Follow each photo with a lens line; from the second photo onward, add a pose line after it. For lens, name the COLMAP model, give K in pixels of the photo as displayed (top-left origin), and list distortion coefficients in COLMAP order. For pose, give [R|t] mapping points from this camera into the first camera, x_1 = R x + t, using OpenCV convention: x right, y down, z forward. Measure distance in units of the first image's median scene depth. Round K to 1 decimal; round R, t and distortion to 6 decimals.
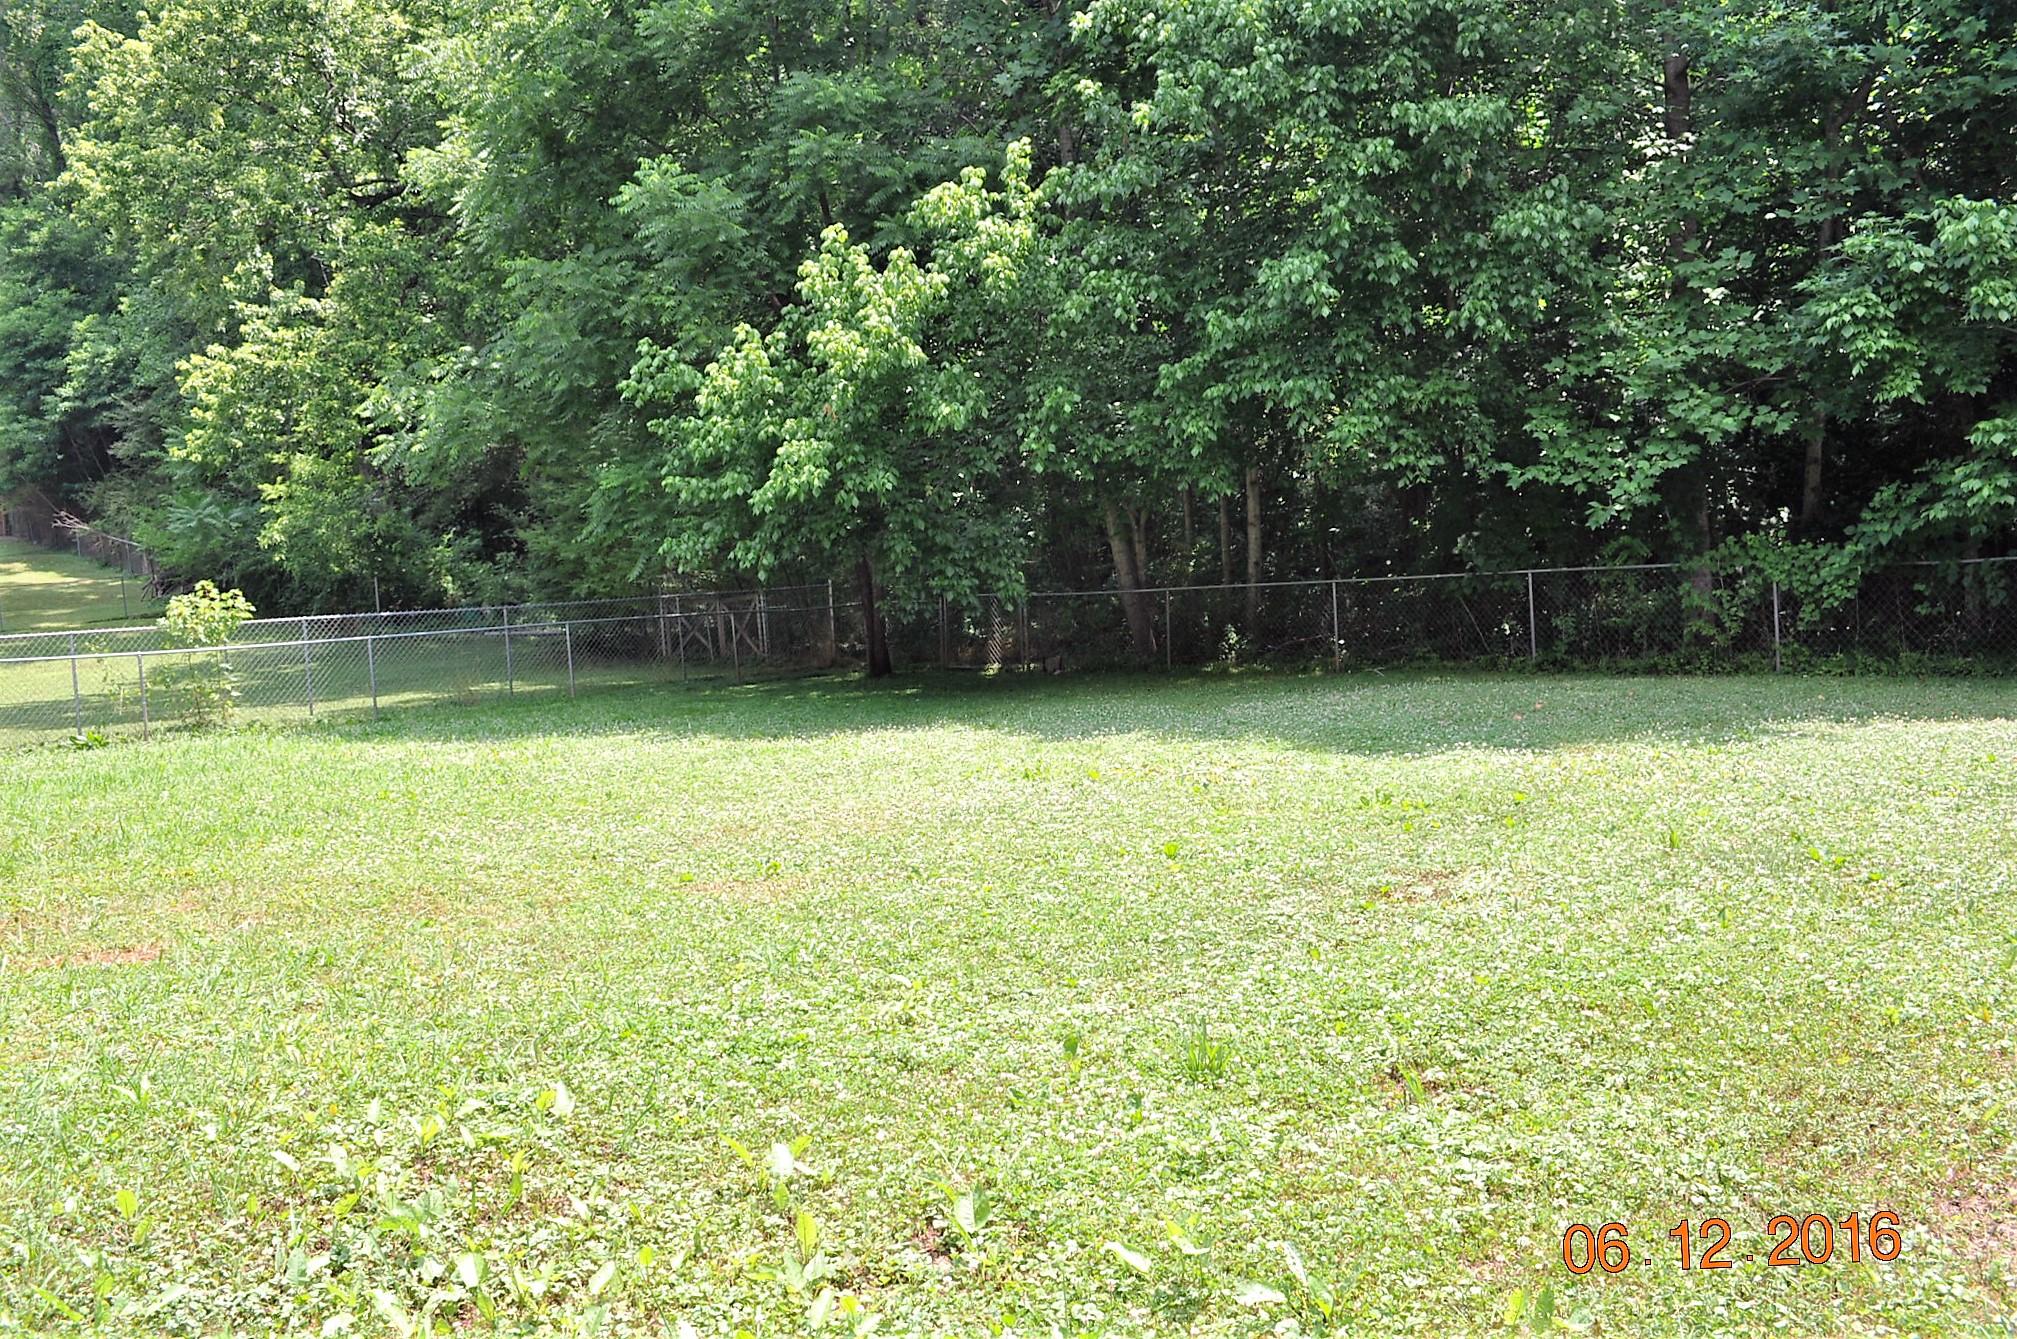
lens RADIAL K [[1611.9, 0, 1071.6], [0, 1611.9, 667.4], [0, 0, 1]] dist [-0.067456, 0.010531]
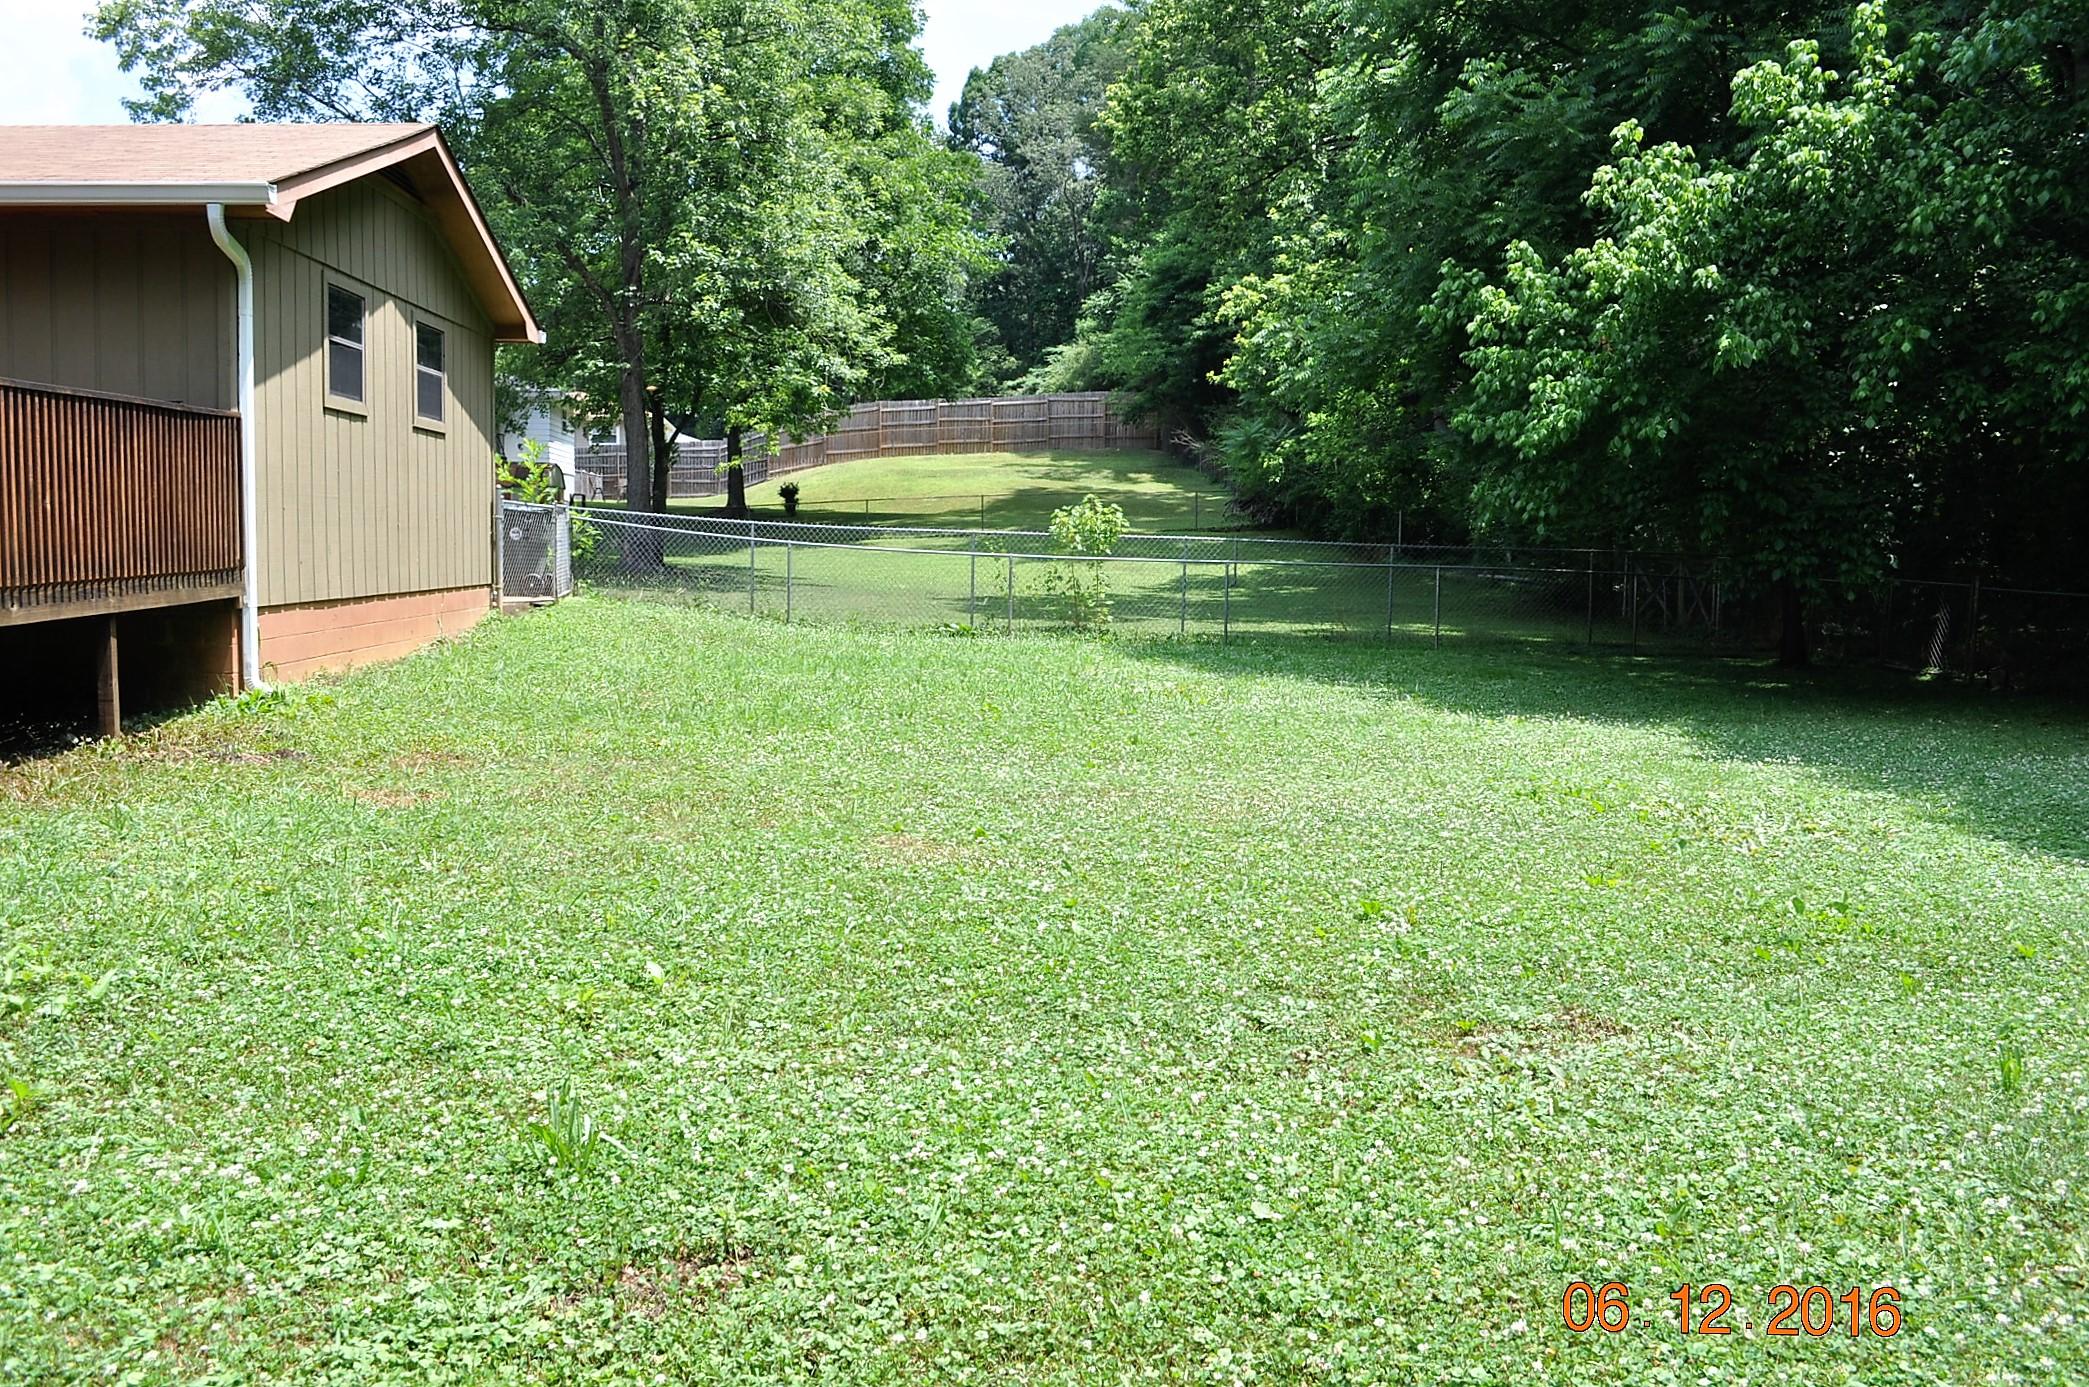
lens RADIAL K [[1669.5, 0, 1044.8], [0, 1669.5, 690.2], [0, 0, 1]] dist [-0.067456, 0.010531]
pose [[0.792588, 0.136105, -0.594374, 0.144876], [-0.110414, 0.990691, 0.079622, -0.012248], [0.599678, 0.002520, 0.800237, 0.108961]]
